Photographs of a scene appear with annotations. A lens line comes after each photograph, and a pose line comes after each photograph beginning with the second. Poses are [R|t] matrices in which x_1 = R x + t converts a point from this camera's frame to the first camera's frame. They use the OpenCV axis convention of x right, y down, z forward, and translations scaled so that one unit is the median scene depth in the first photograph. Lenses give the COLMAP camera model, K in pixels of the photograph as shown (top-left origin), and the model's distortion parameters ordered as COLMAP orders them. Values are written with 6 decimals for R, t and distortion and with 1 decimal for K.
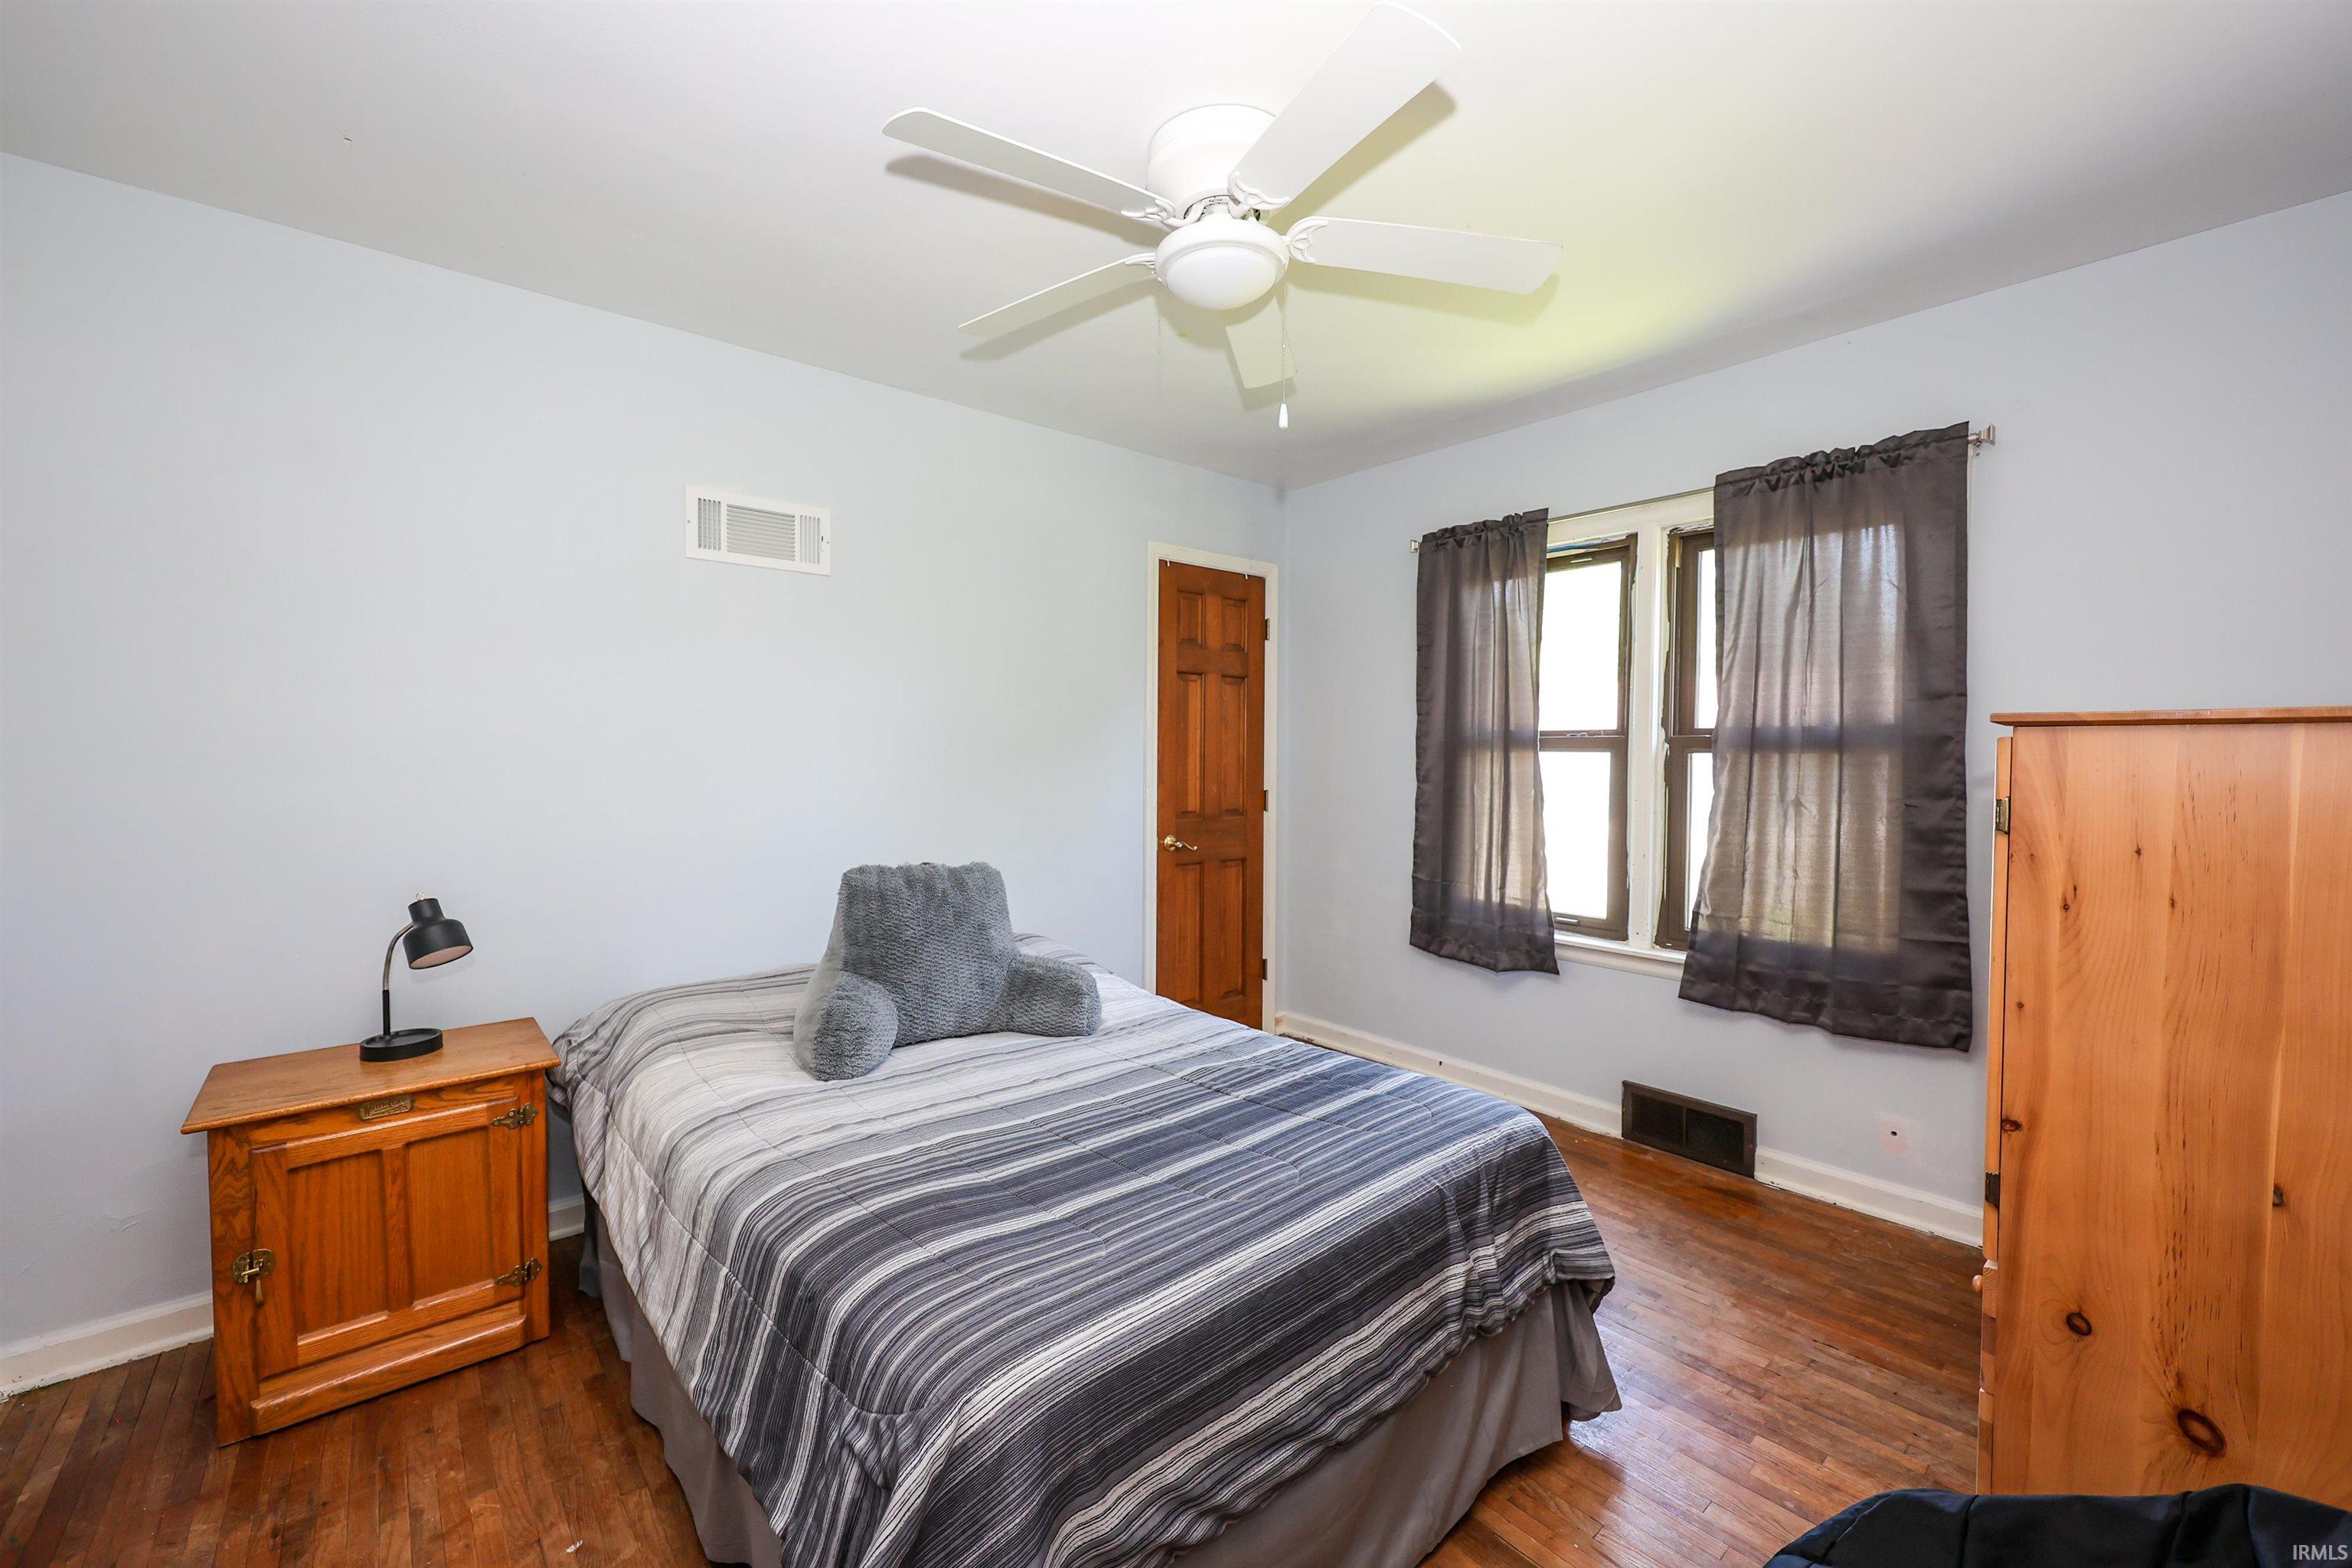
lens RADIAL K [[944.5, 0, 1176.0], [0, 944.5, 784.0], [0, 0, 1]] dist [0.000823, 0.000262]
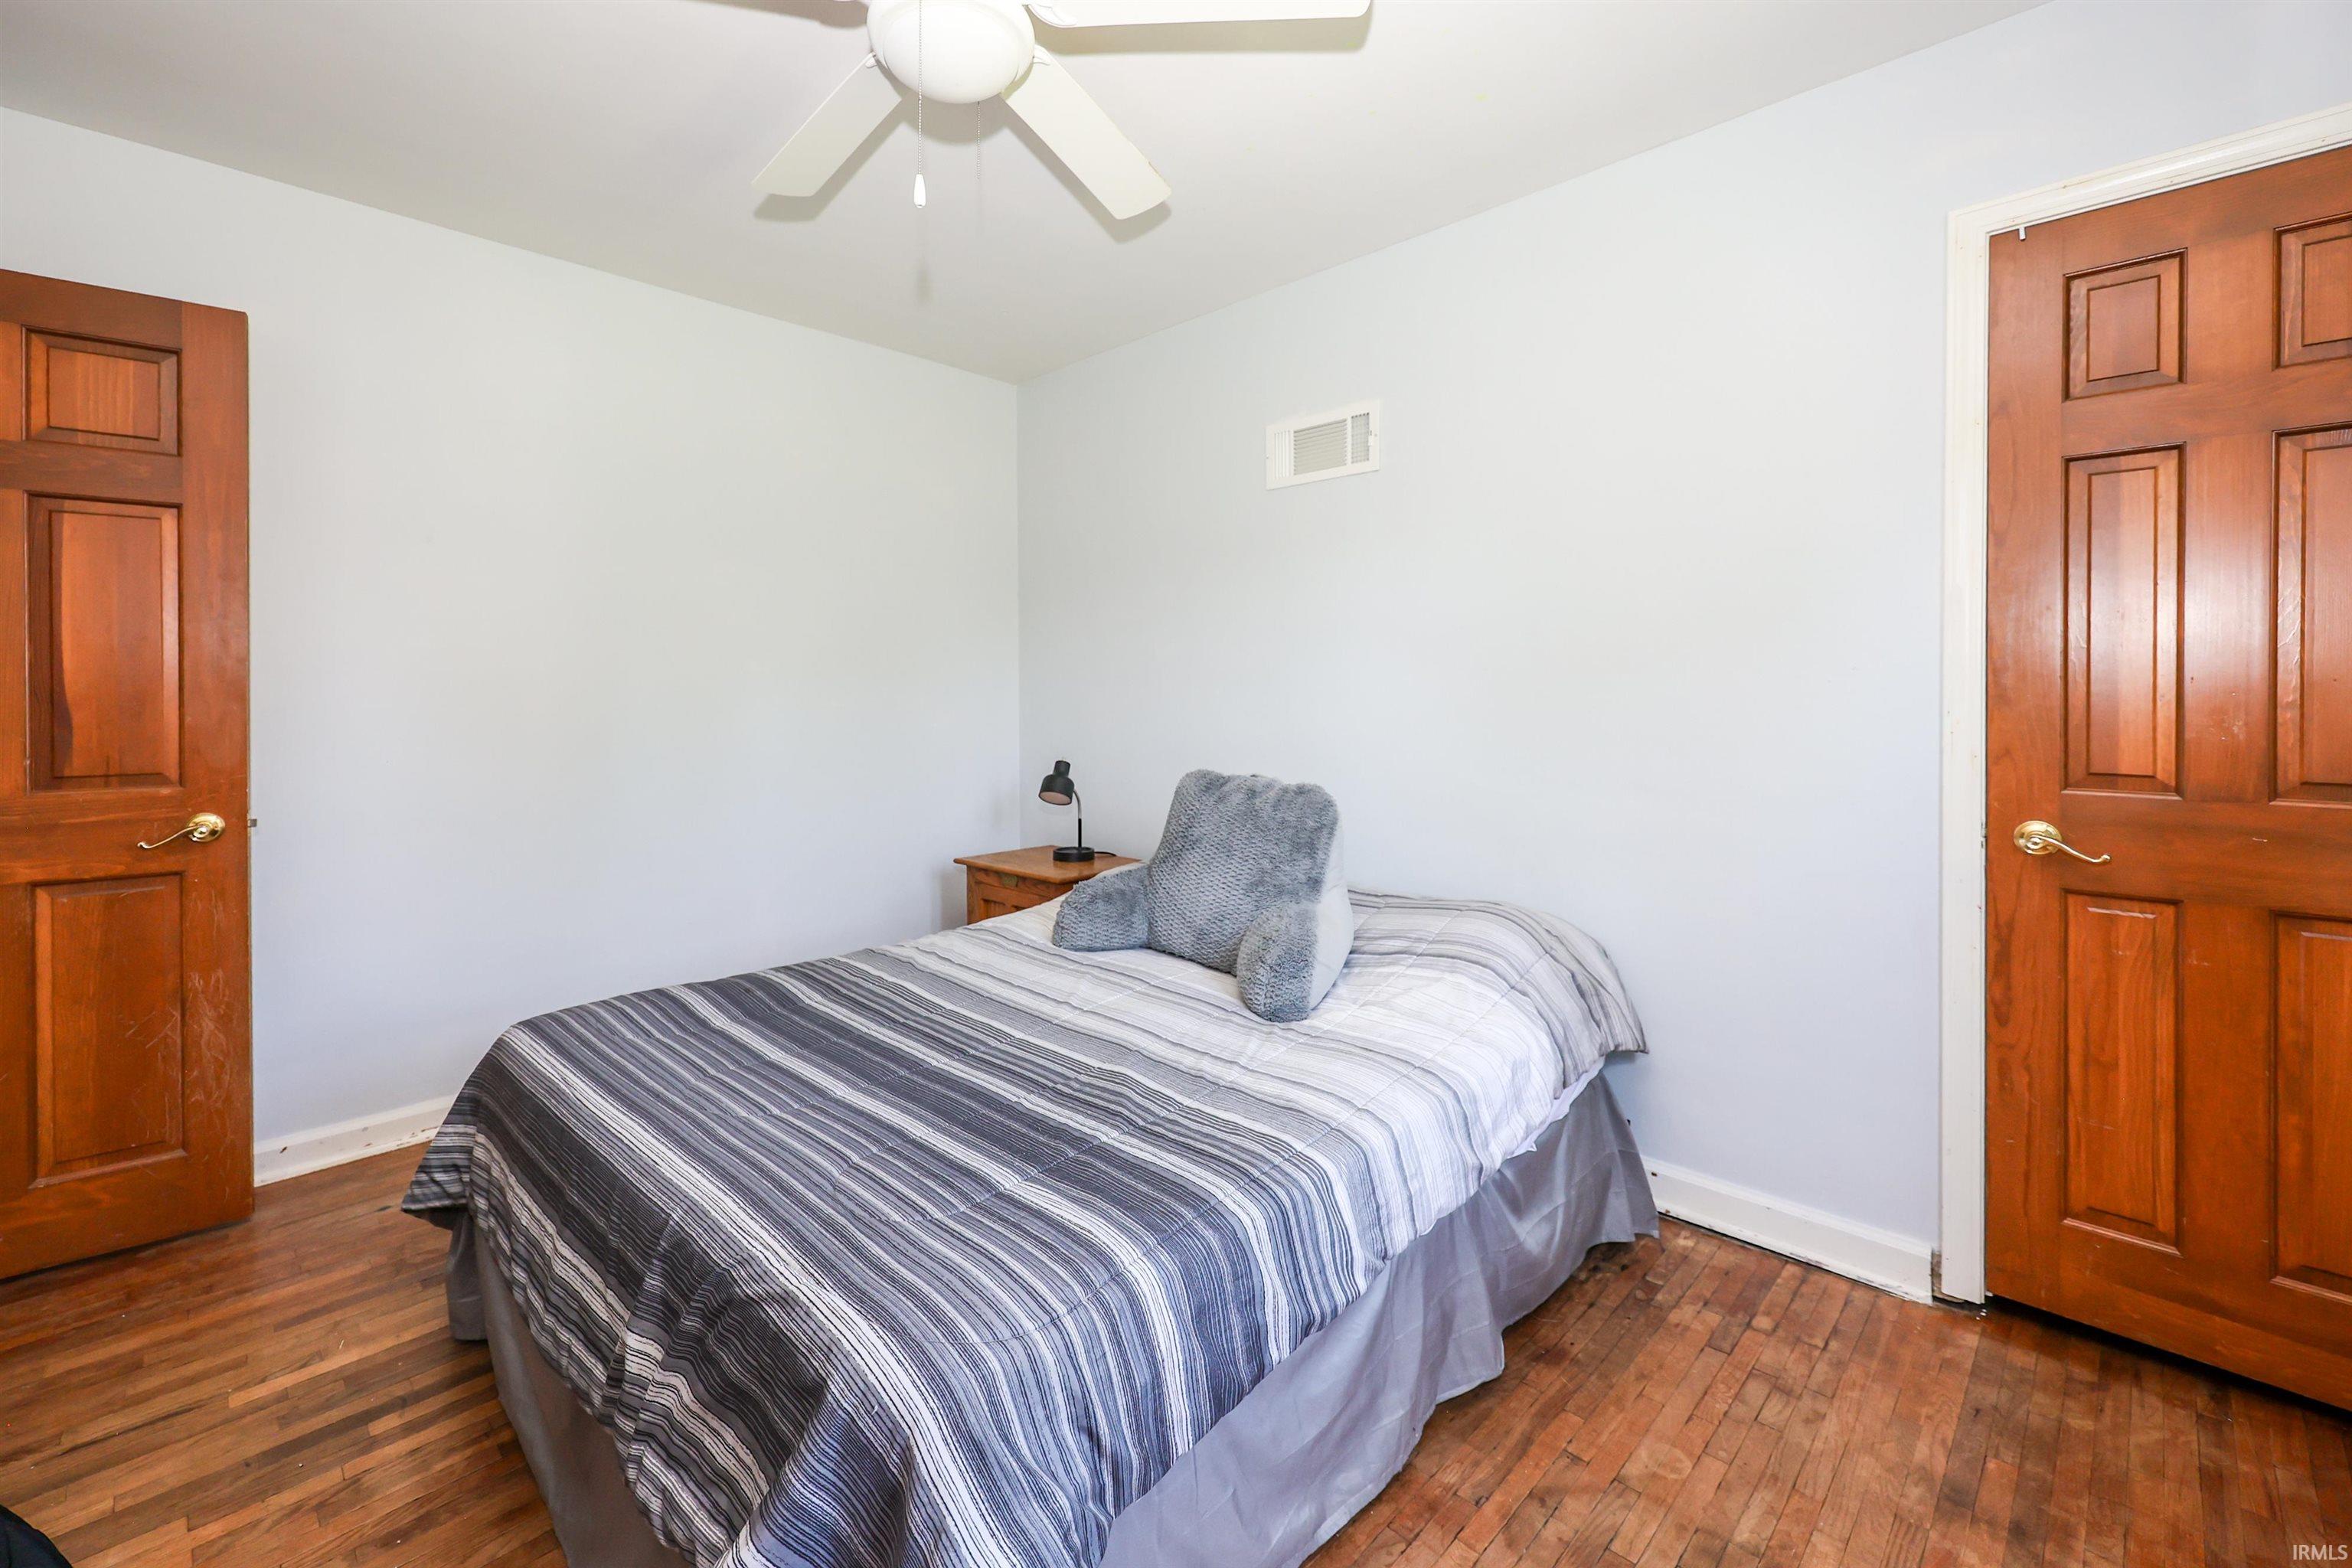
lens RADIAL K [[1000.5, 0, 1178.2], [0, 1000.5, 700.7], [0, 0, 1]] dist [0.000372, 0.000015]
pose [[0.074420, 0.003464, -0.997221, 0.743717], [-0.029765, 0.999556, 0.001250, 0.013455], [0.996783, 0.029589, 0.074490, 0.917967]]
